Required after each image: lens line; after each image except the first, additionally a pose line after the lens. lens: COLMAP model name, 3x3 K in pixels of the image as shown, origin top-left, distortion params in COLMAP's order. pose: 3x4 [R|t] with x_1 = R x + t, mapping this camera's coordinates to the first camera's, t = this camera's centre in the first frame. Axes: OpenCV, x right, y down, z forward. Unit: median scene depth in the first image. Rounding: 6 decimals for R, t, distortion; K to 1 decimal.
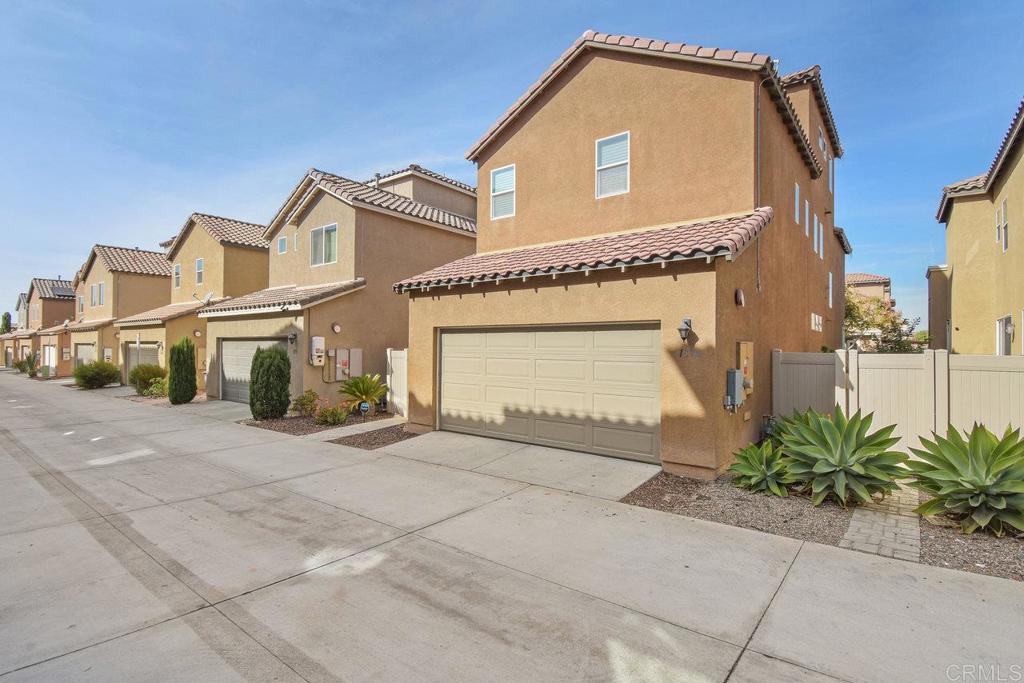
lens RADIAL K [[493.7, 0, 512.0], [0, 493.7, 341.5], [0, 0, 1]] dist [0.003449, -0.015810]
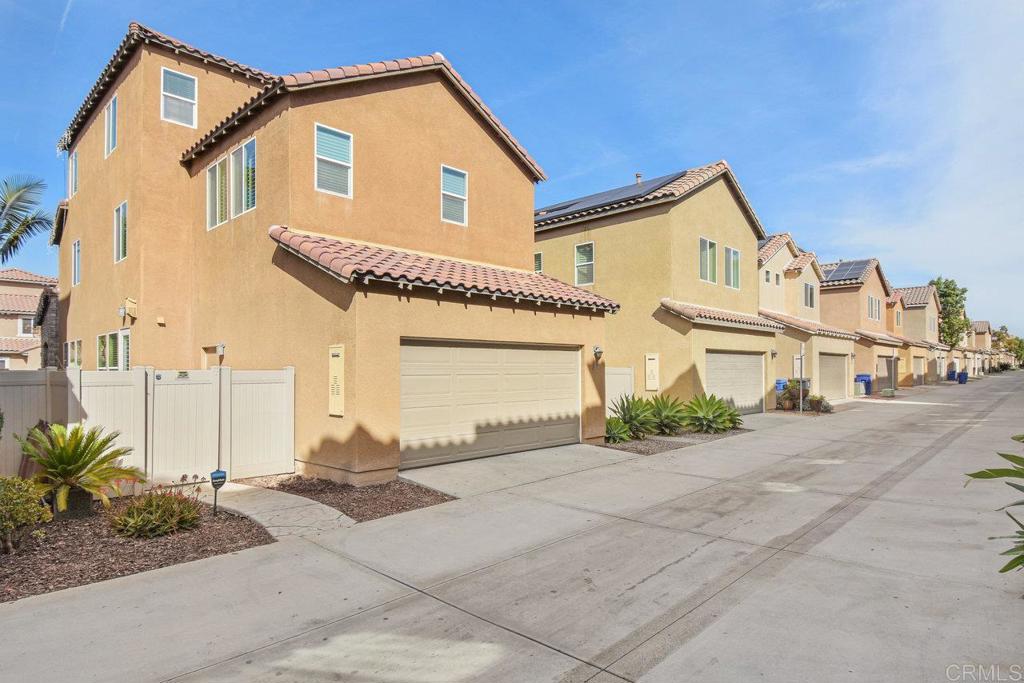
lens RADIAL K [[578.6, 0, 512.9], [0, 578.6, 359.4], [0, 0, 1]] dist [0.001532, 0.000083]
pose [[0.091209, 0.009215, 0.995789, -1.722803], [-0.010476, 0.999911, -0.008293, 0.020373], [-0.995777, -0.009675, 0.091298, 1.239079]]
